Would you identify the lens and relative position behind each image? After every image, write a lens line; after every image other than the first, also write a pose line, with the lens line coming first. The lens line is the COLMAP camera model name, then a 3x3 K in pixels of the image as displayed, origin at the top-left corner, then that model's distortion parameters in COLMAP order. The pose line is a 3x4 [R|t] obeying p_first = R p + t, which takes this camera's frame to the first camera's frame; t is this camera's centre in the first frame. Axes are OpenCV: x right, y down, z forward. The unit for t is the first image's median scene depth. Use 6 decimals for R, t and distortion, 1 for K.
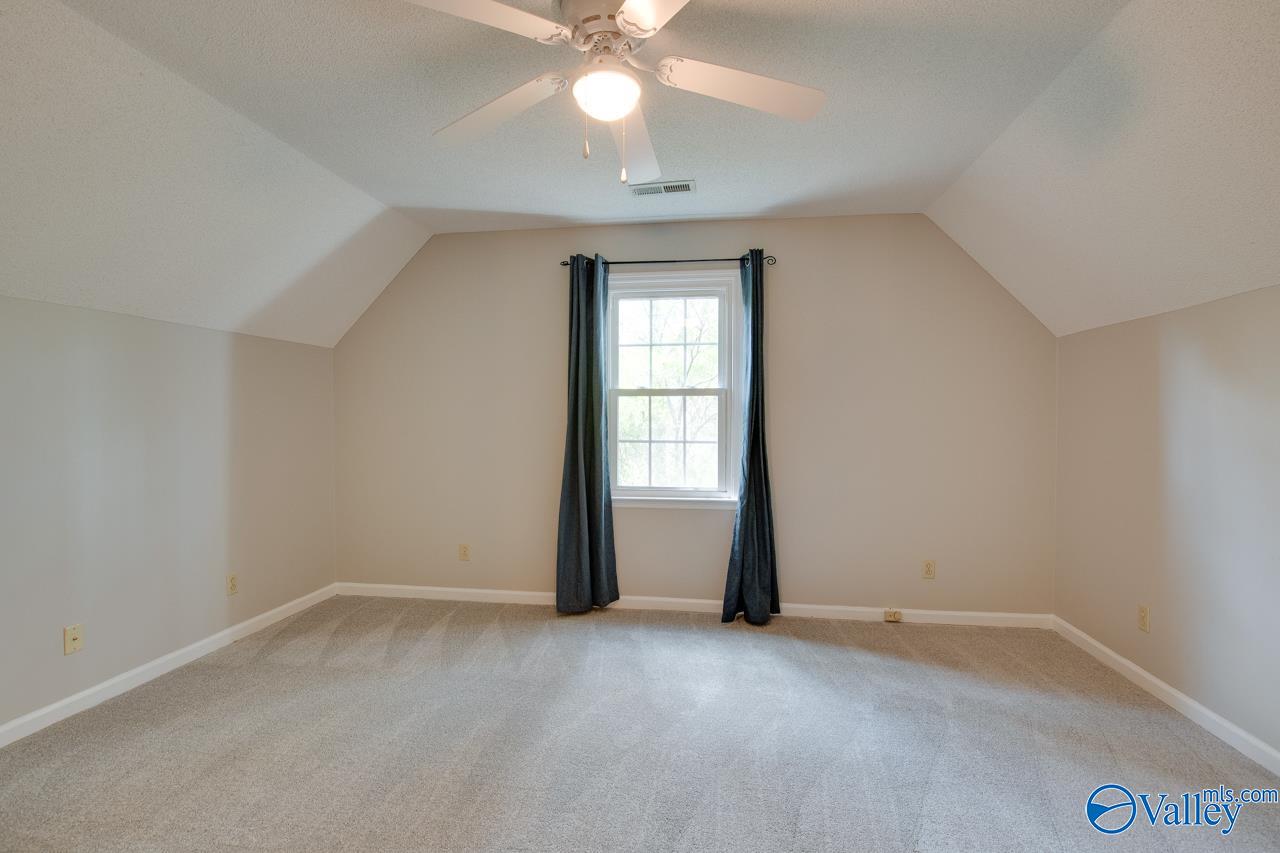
lens RADIAL K [[587.3, 0, 639.3], [0, 587.3, 424.6], [0, 0, 1]] dist [-0.037153, 0.008063]
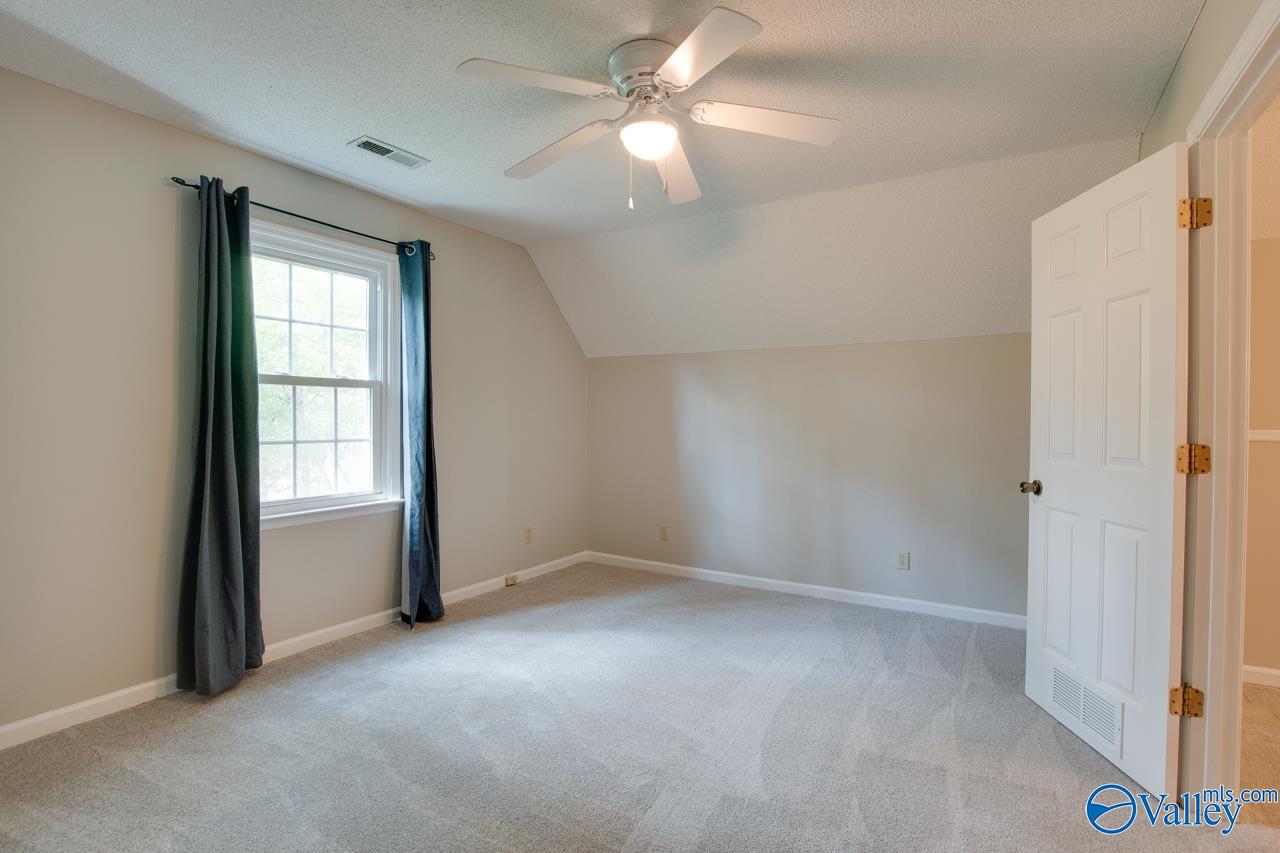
lens RADIAL K [[611.2, 0, 633.1], [0, 611.2, 426.9], [0, 0, 1]] dist [-0.038003, 0.006277]
pose [[0.397397, -0.016303, 0.917502, -0.570461], [0.004854, 0.999866, 0.015664, -0.002792], [-0.917634, -0.001771, 0.397423, 0.259533]]
